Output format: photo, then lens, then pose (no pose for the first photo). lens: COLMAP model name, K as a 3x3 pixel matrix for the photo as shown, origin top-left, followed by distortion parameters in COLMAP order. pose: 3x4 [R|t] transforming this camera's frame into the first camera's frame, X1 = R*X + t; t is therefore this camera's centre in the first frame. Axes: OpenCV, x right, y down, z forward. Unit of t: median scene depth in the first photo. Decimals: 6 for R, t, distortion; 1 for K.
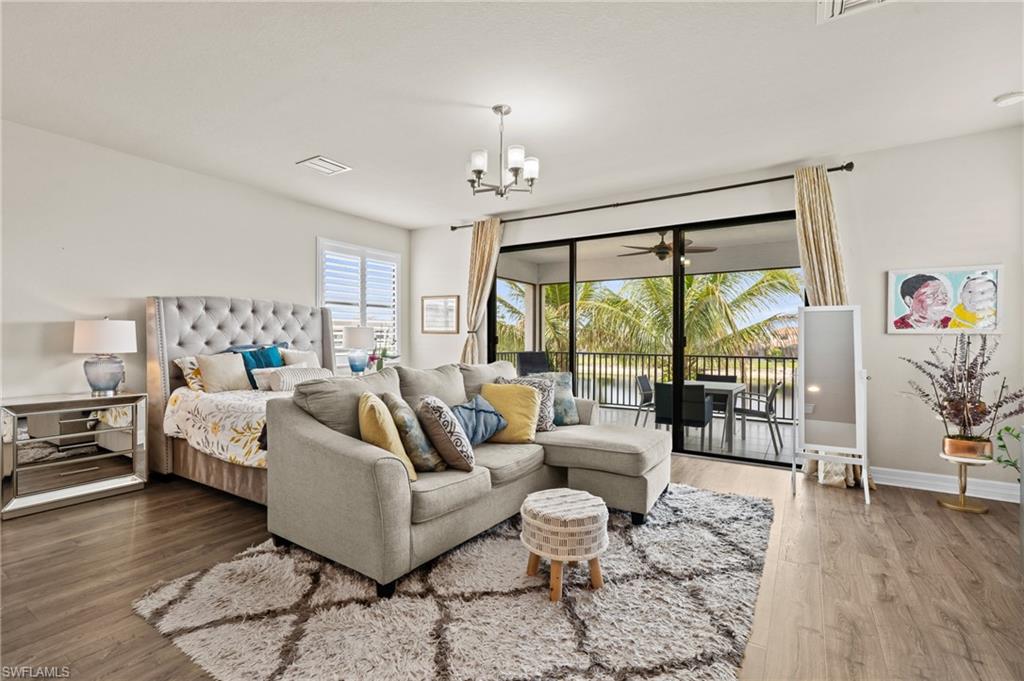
lens RADIAL K [[457.0, 0, 517.4], [0, 457.0, 339.9], [0, 0, 1]] dist [0.000406, 0.000747]
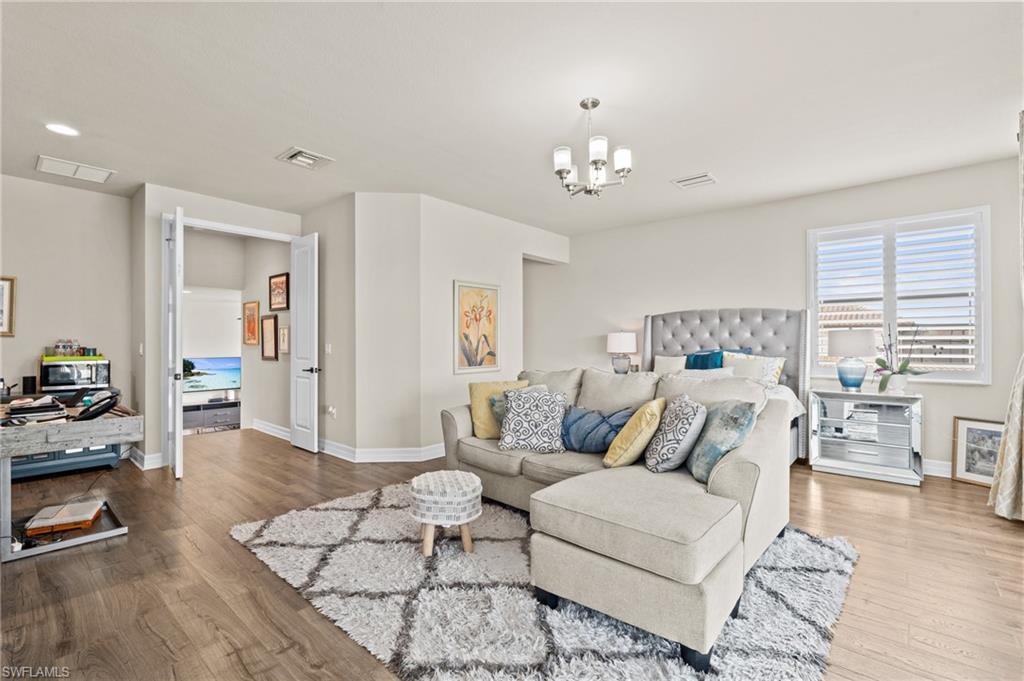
lens RADIAL K [[457.0, 0, 516.8], [0, 457.0, 342.7], [0, 0, 1]] dist [0.000406, 0.000747]
pose [[-0.131160, -0.004982, -0.991349, 0.507055], [-0.011259, 0.999930, -0.003535, 0.003086], [0.991297, 0.010697, -0.131207, 0.547713]]
